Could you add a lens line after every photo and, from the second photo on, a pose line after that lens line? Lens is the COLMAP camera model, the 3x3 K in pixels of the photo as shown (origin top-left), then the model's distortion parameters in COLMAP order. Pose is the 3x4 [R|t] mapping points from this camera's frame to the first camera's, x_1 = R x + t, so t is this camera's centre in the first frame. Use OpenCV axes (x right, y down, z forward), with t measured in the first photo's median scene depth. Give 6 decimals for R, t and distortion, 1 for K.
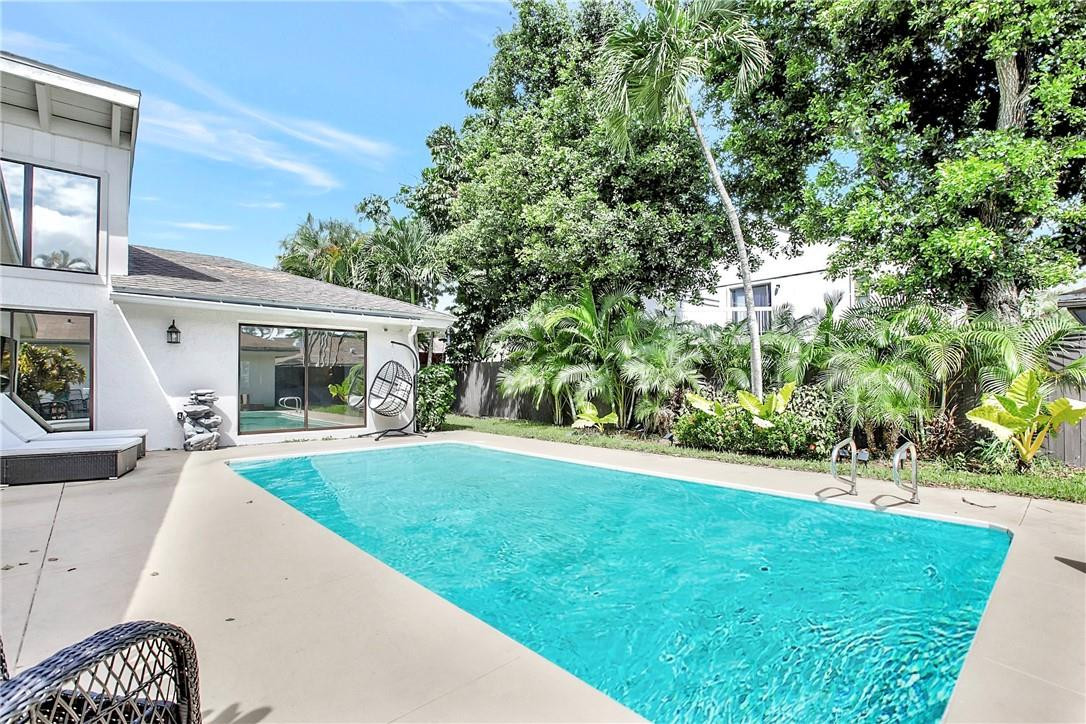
lens RADIAL K [[498.5, 0, 539.0], [0, 498.5, 371.2], [0, 0, 1]] dist [-0.043100, 0.006631]
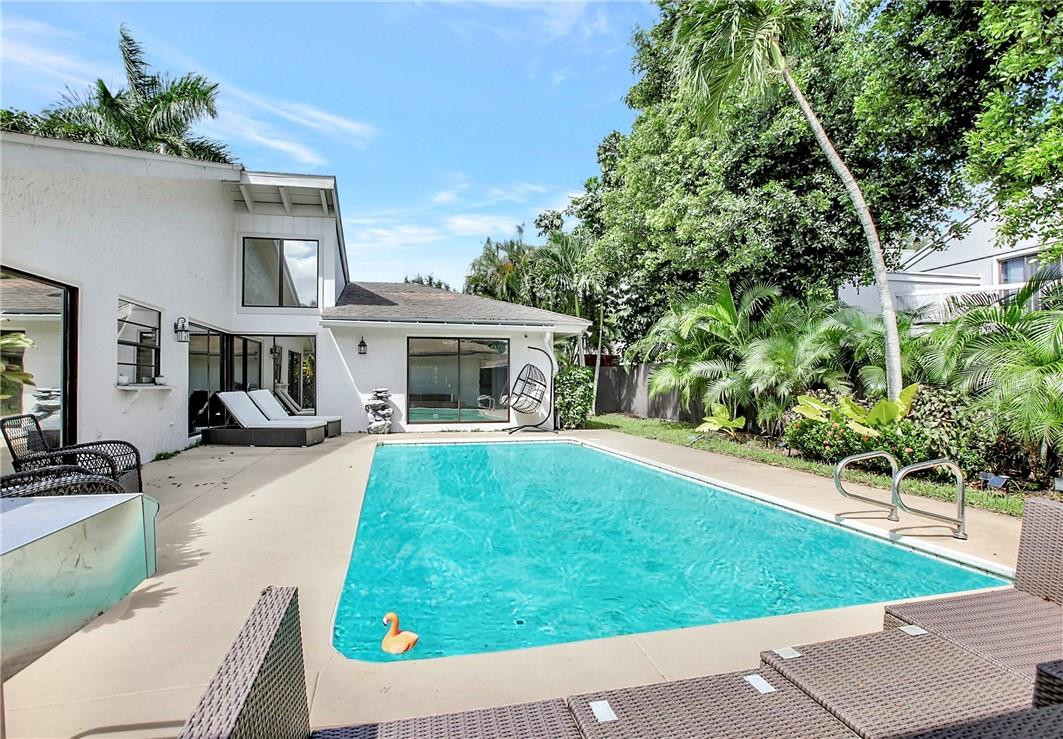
lens RADIAL K [[519.1, 0, 529.6], [0, 519.1, 366.4], [0, 0, 1]] dist [-0.027173, 0.000749]
pose [[0.876116, -0.012691, -0.481932, 0.262969], [0.007778, 0.999895, -0.012192, -0.001078], [0.482037, 0.006933, 0.876124, -0.030254]]
